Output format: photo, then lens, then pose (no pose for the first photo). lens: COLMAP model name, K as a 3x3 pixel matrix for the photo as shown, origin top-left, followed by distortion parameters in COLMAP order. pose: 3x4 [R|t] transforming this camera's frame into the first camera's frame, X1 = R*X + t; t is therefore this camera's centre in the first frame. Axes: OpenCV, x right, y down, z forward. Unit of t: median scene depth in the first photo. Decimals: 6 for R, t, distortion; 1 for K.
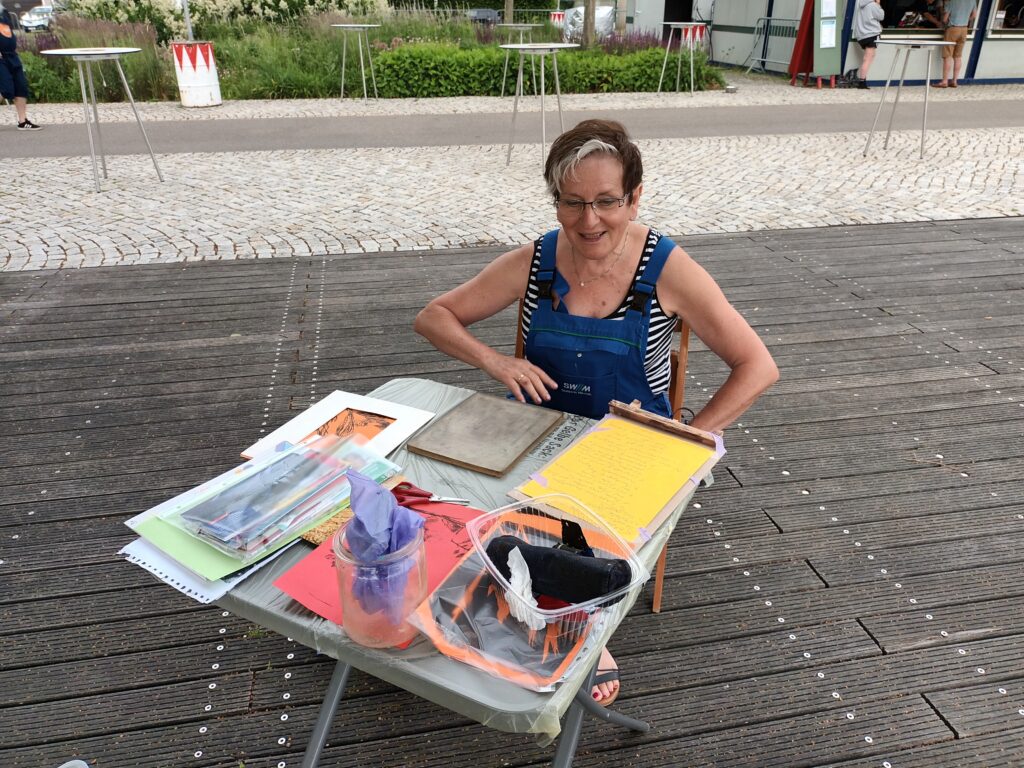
lens RADIAL K [[789.9, 0, 512.0], [0, 789.9, 384.0], [0, 0, 1]] dist [-0.005766, -0.011449]
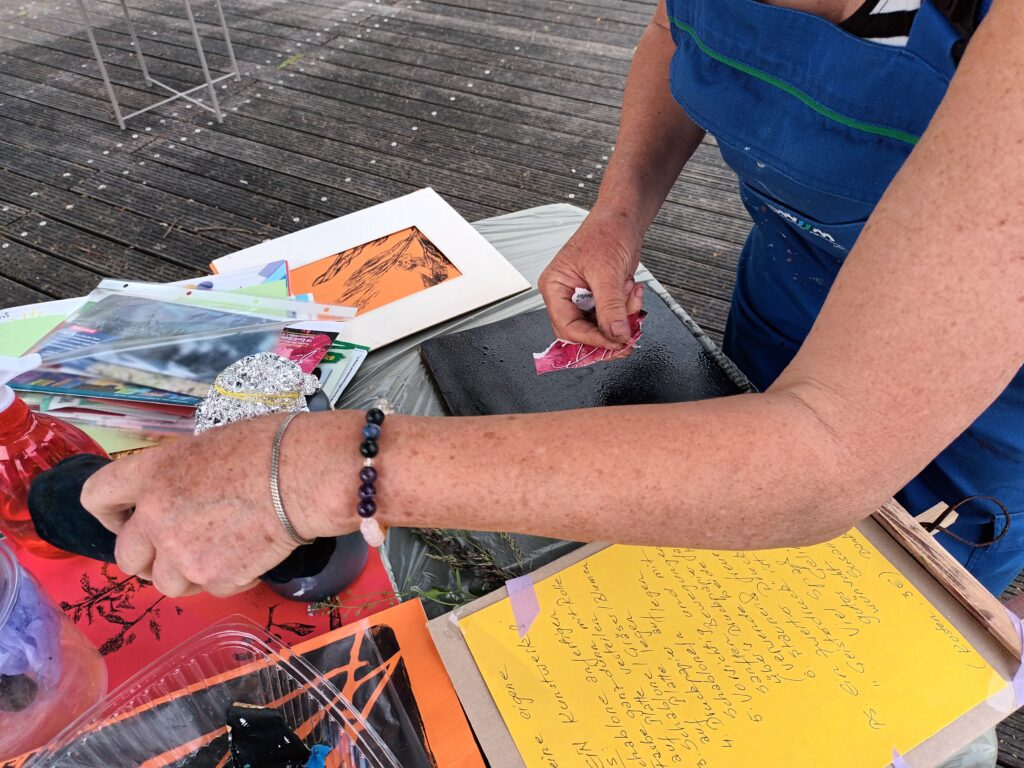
lens RADIAL K [[789.9, 0, 512.0], [0, 789.9, 384.0], [0, 0, 1]] dist [-0.005766, -0.011449]
pose [[0.761046, 0.431017, -0.484803, 0.080107], [-0.247189, 0.883647, 0.397574, -0.053918], [0.599756, -0.182734, 0.779038, 0.296555]]
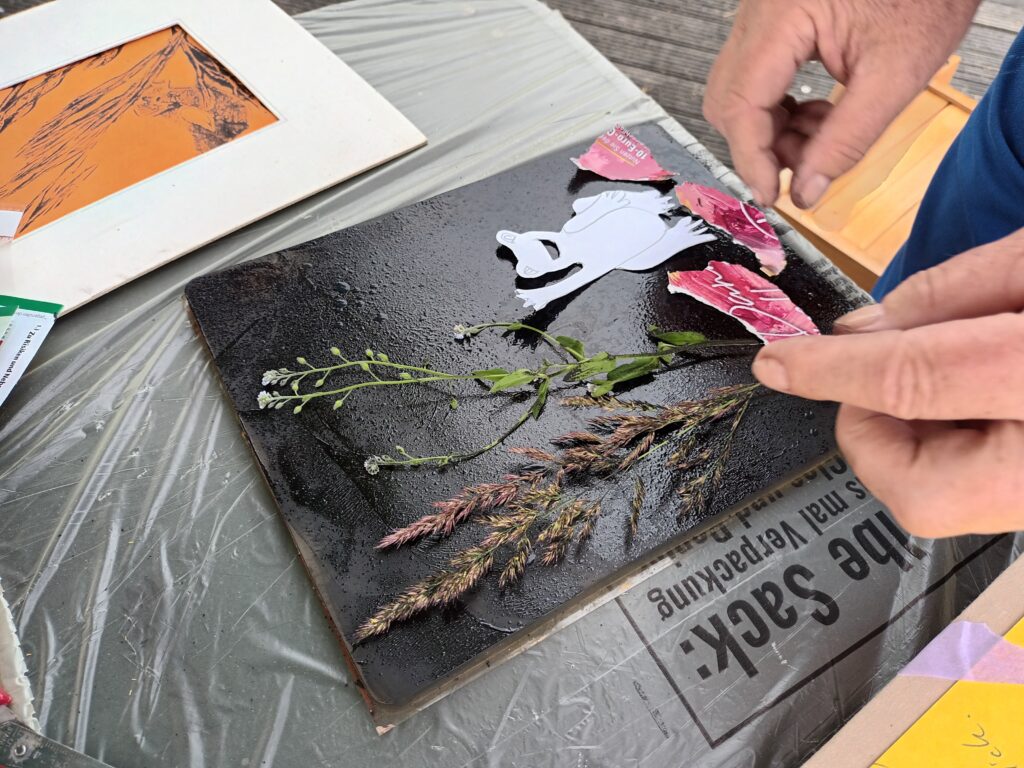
lens RADIAL K [[789.9, 0, 512.0], [0, 789.9, 384.0], [0, 0, 1]] dist [-0.005766, -0.011449]
pose [[0.847443, 0.442537, -0.293260, 0.012585], [-0.251463, 0.821101, 0.512405, -0.017489], [0.467554, -0.360490, 0.807118, 0.396708]]
